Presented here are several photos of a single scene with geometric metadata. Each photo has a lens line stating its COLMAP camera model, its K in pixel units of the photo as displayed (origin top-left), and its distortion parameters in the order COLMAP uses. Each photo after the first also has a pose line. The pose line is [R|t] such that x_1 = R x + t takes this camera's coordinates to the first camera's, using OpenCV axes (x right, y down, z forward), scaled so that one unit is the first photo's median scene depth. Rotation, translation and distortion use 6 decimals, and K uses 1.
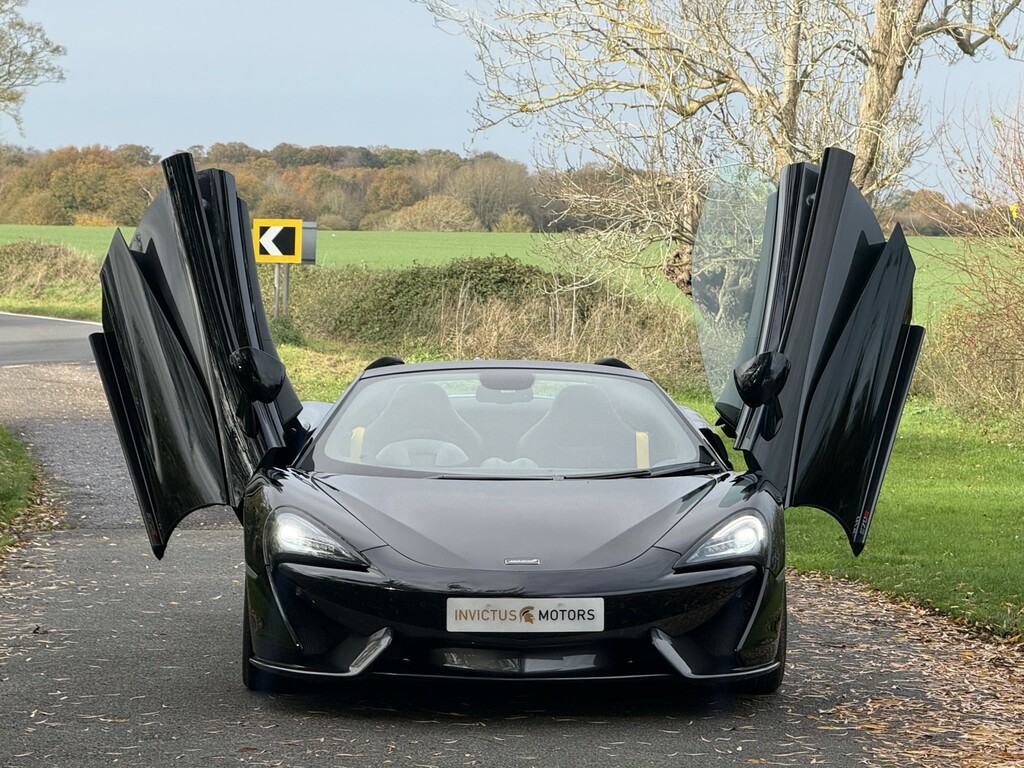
lens RADIAL K [[4009.8, 0, 512.0], [0, 4009.8, 384.0], [0, 0, 1]] dist [0.312940, -1.260324]
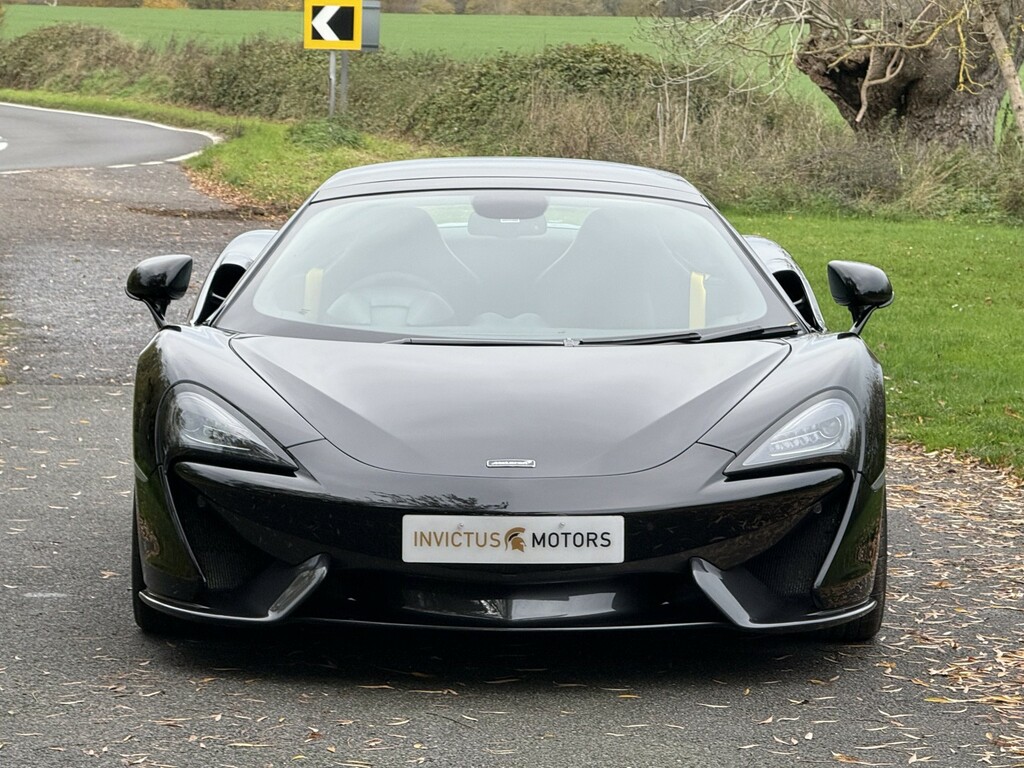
lens RADIAL K [[4508.1, 0, 512.0], [0, 4508.1, 384.0], [0, 0, 1]] dist [0.273425, 1.735922]
pose [[0.999550, 0.005022, -0.029564, 0.025424], [-0.003745, 0.999064, 0.043088, -0.004106], [0.029753, -0.042958, 0.998634, 0.195857]]
